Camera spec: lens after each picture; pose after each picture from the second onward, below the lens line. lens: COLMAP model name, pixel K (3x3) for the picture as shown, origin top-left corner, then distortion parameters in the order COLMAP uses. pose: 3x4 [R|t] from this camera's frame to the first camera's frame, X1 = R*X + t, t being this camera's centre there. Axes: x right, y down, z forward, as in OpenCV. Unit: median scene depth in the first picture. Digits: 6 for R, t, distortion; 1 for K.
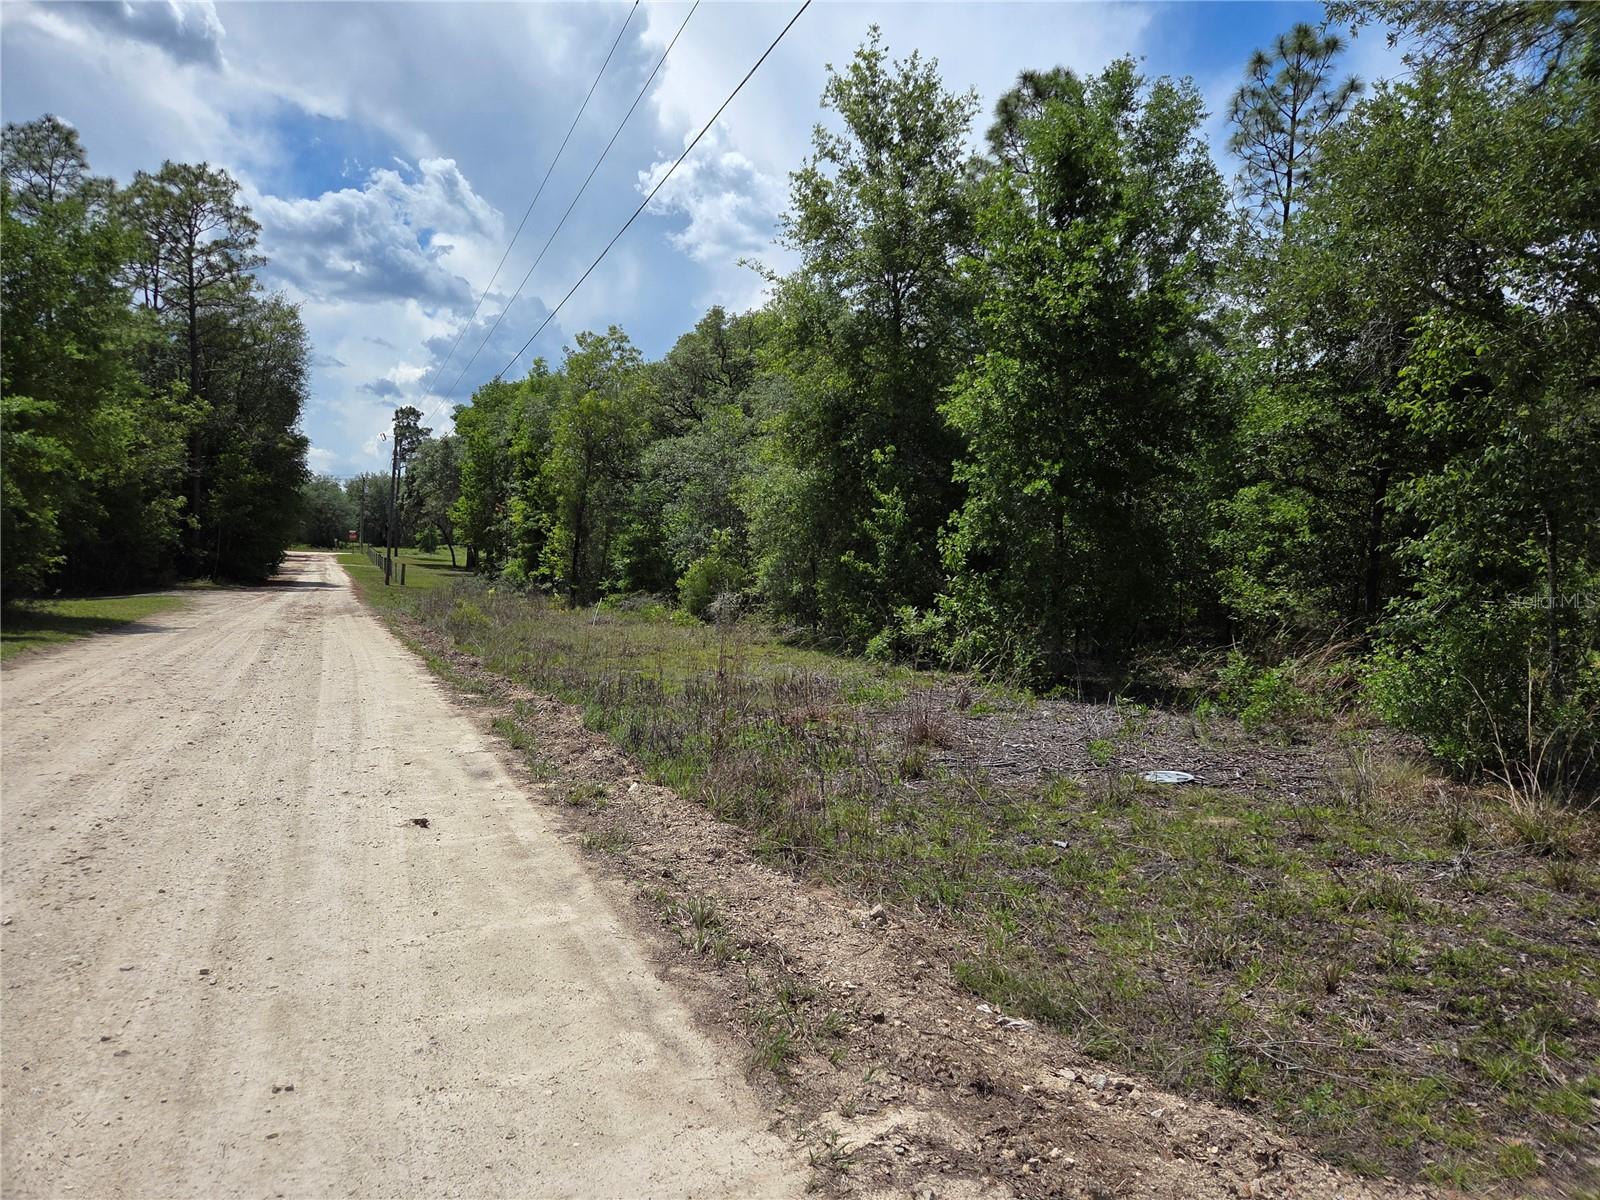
lens RADIAL K [[1096.0, 0, 800.0], [0, 1096.0, 600.0], [0, 0, 1]] dist [-0.000180, -0.042581]
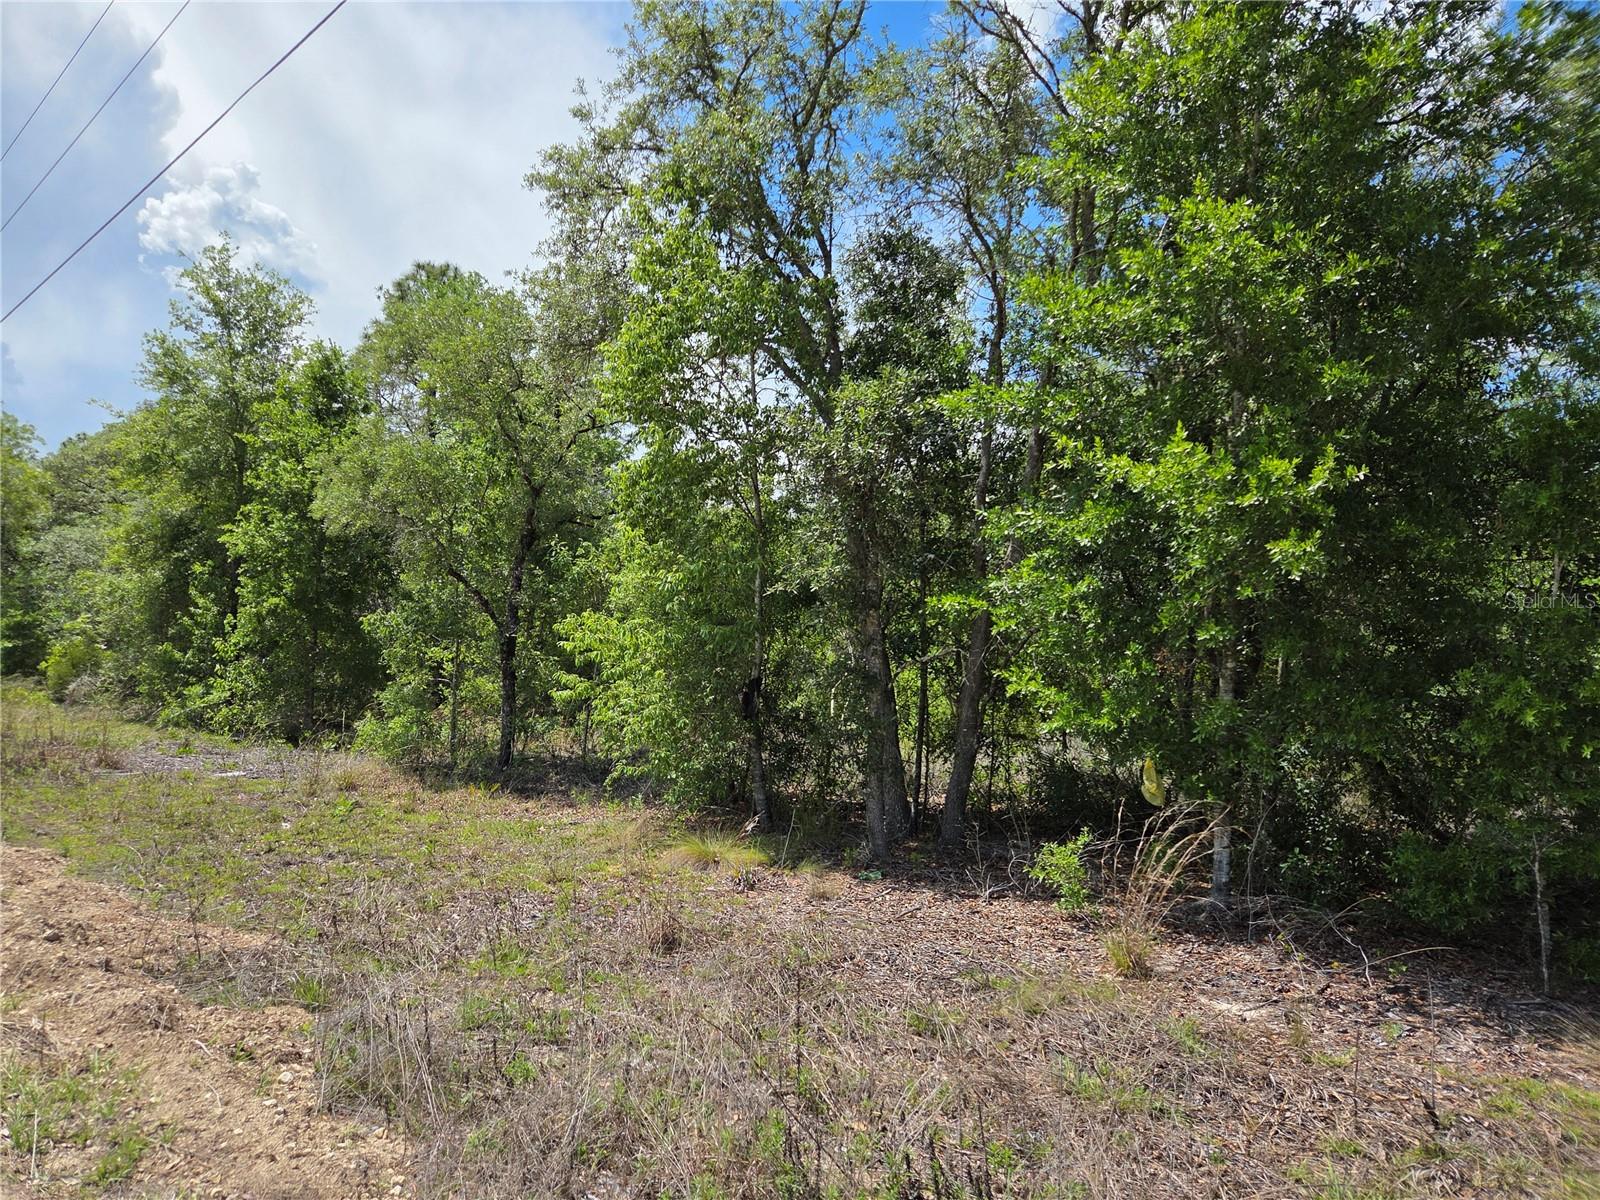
lens RADIAL K [[1075.1, 0, 800.0], [0, 1075.1, 600.0], [0, 0, 1]] dist [0.002055, -0.034370]
pose [[0.901453, 0.042171, 0.430818, 0.154804], [-0.004360, 0.996077, -0.088379, 0.012021], [-0.432855, 0.077791, 0.898101, -0.391556]]
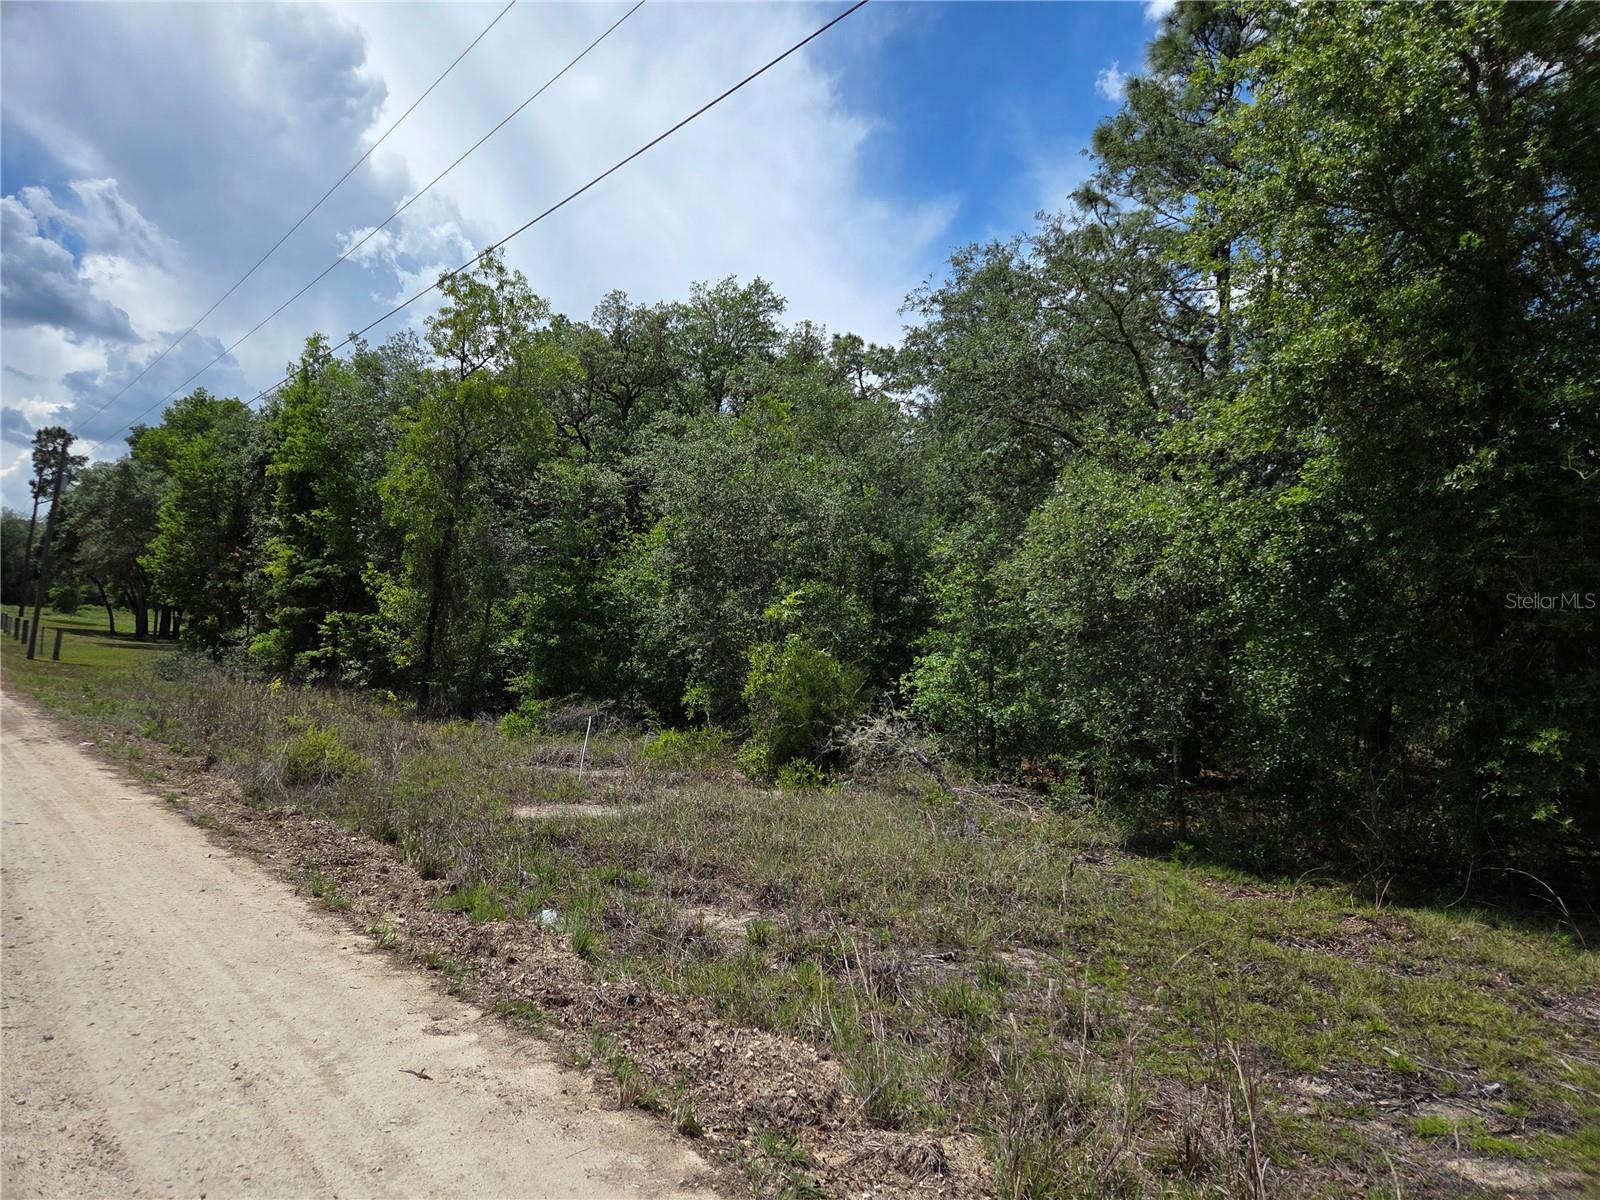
lens RADIAL K [[1075.1, 0, 800.0], [0, 1075.1, 600.0], [0, 0, 1]] dist [0.002055, -0.034370]
pose [[0.957120, 0.050793, 0.285204, -0.061432], [-0.028424, 0.996224, -0.082033, -0.005210], [-0.288294, 0.070409, 0.954950, 0.127741]]
